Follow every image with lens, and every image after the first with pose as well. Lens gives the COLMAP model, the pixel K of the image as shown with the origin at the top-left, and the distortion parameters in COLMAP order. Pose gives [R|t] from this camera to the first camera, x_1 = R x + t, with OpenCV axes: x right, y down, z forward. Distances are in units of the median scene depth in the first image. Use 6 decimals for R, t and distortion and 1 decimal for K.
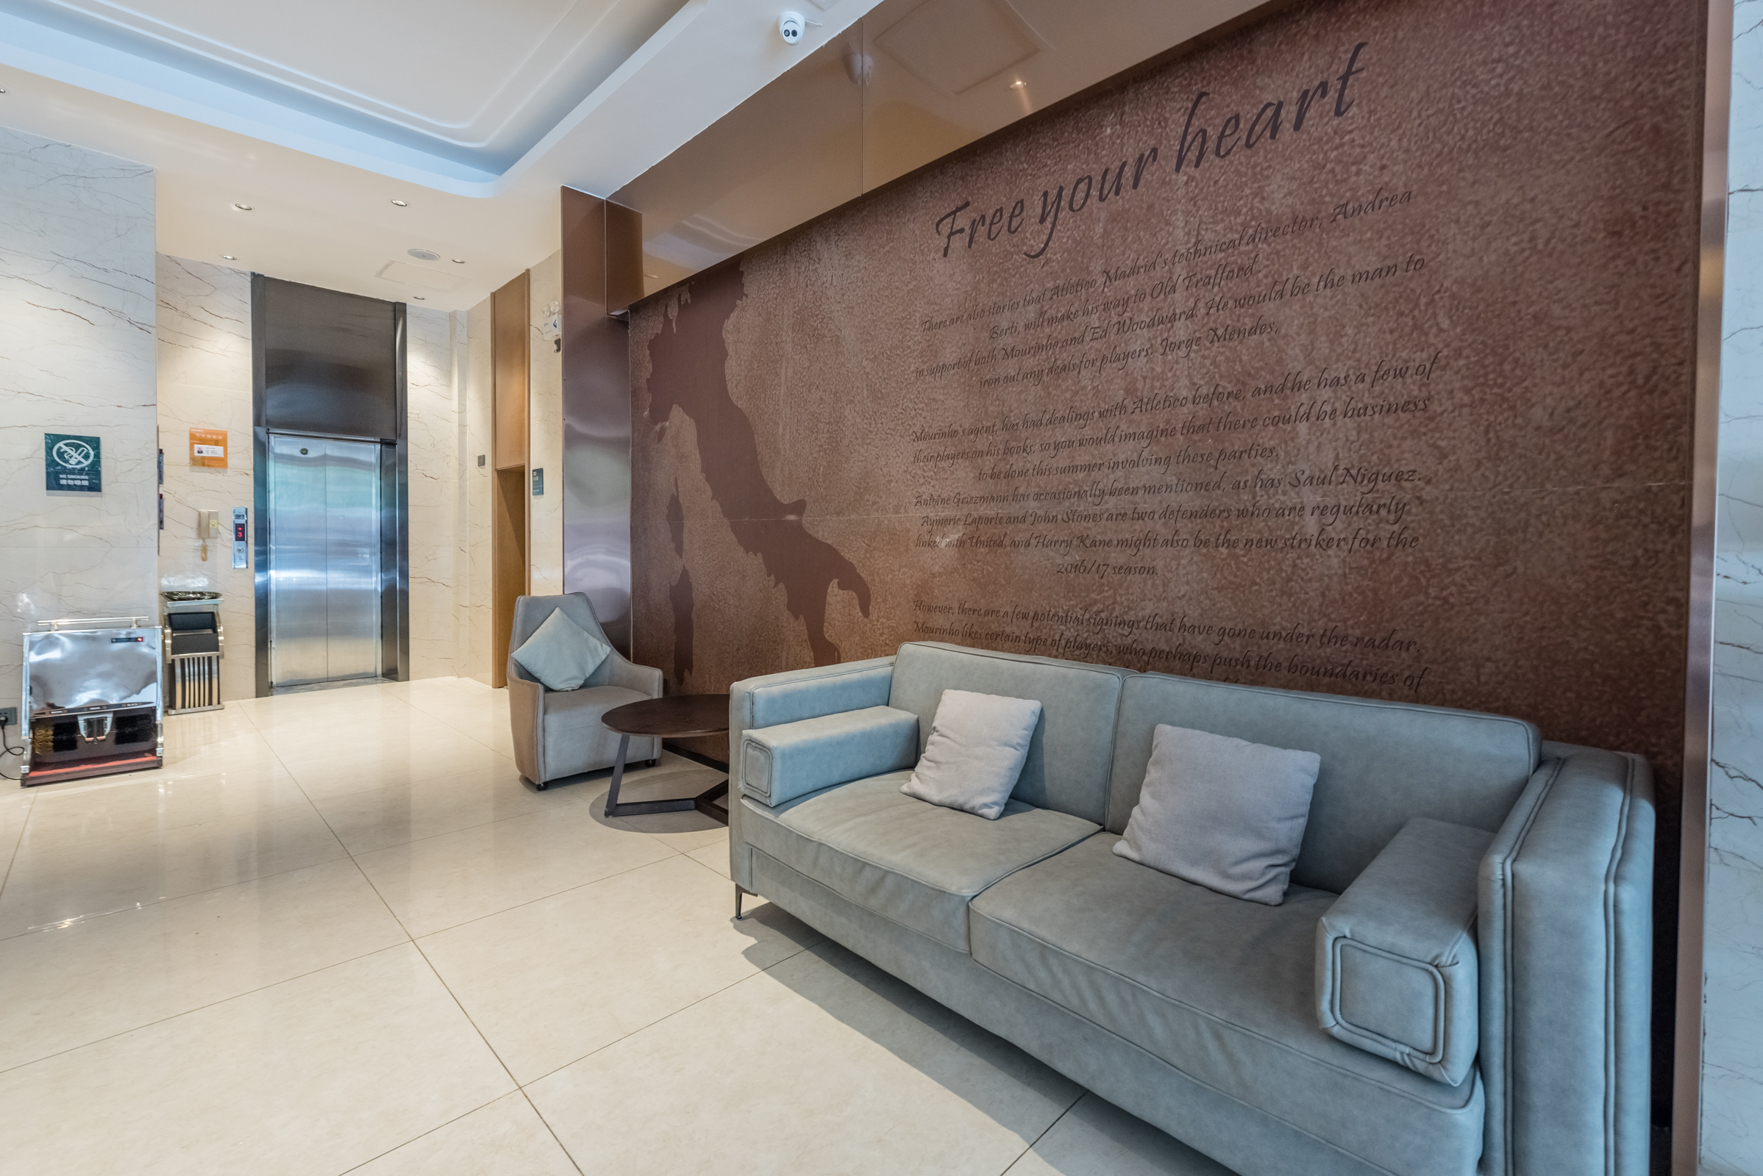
lens RADIAL K [[757.2, 0, 895.1], [0, 757.2, 560.8], [0, 0, 1]] dist [0.001719, 0.000180]
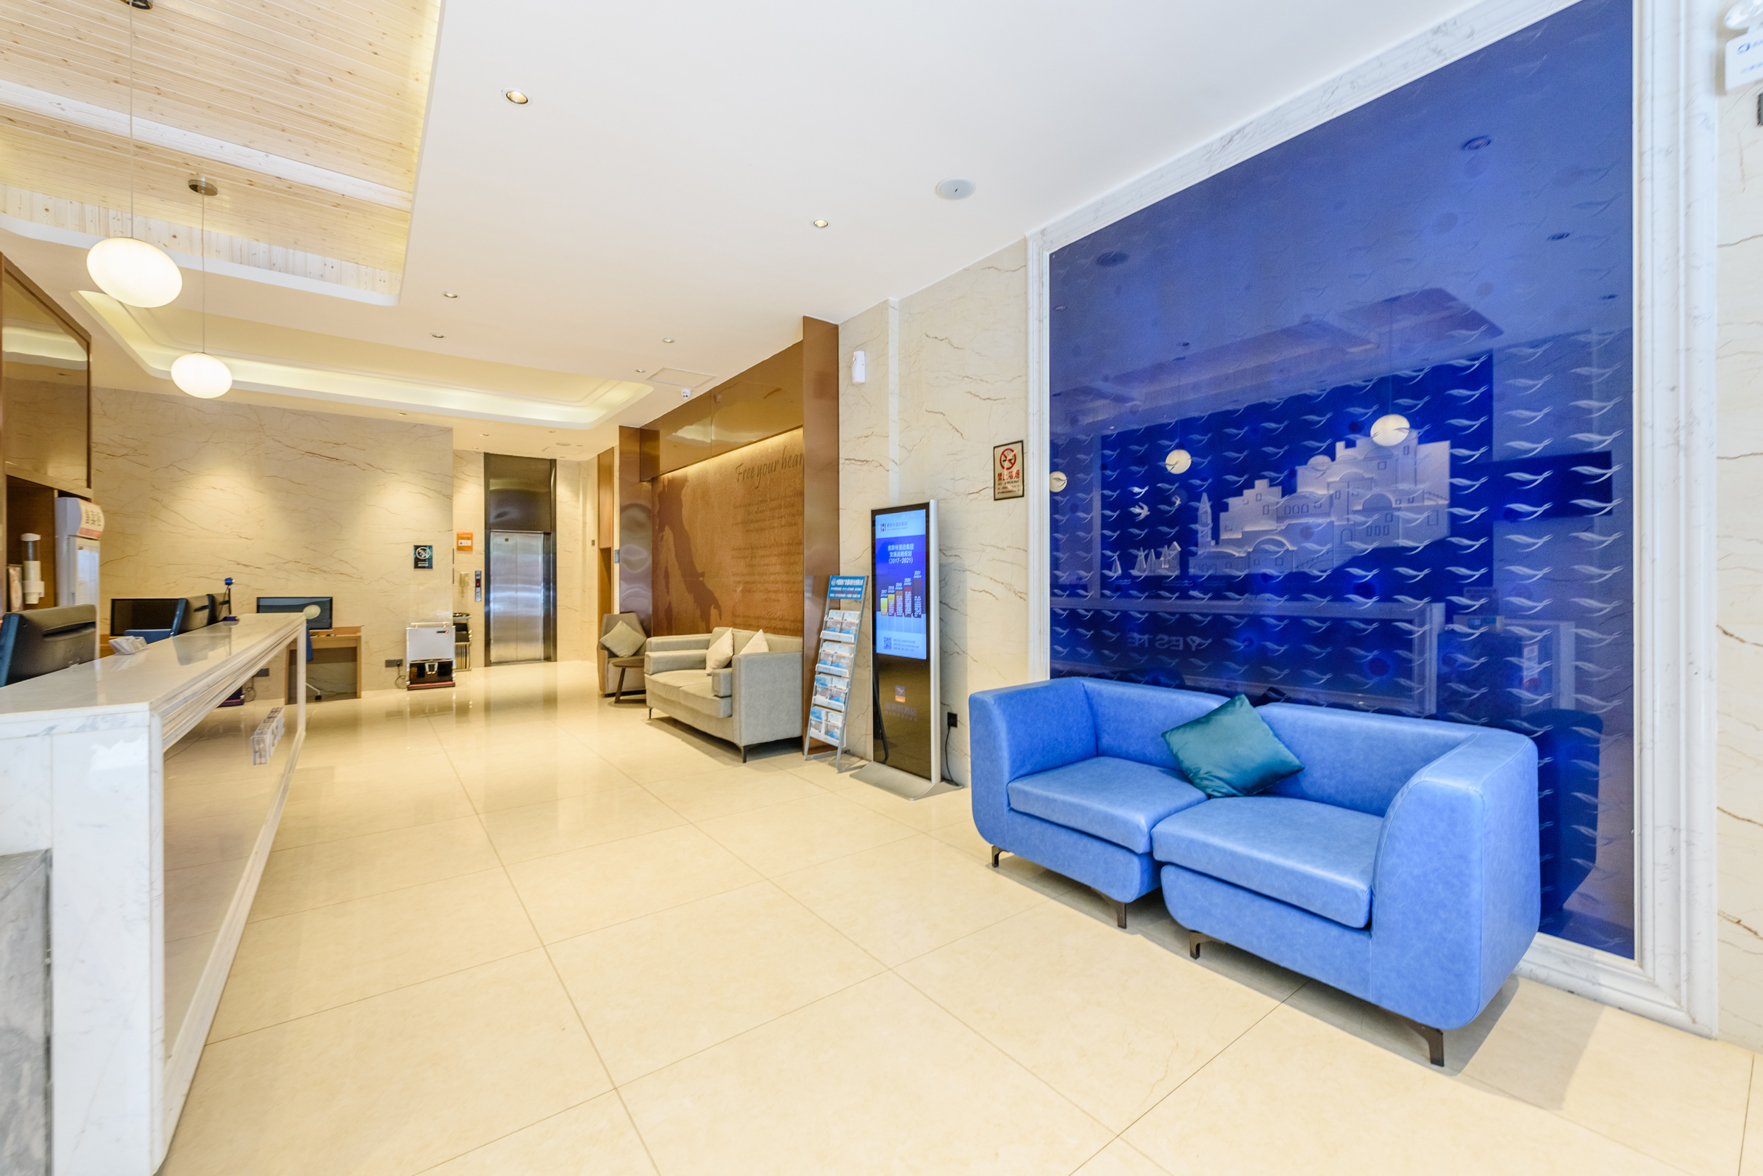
lens RADIAL K [[695.3, 0, 881.7], [0, 695.3, 580.5], [0, 0, 1]] dist [0.000510, -0.000003]
pose [[0.989031, -0.007056, -0.147536, 0.614960], [0.004365, 0.999818, -0.018555, -0.007900], [0.147640, 0.017708, 0.988883, -0.879876]]
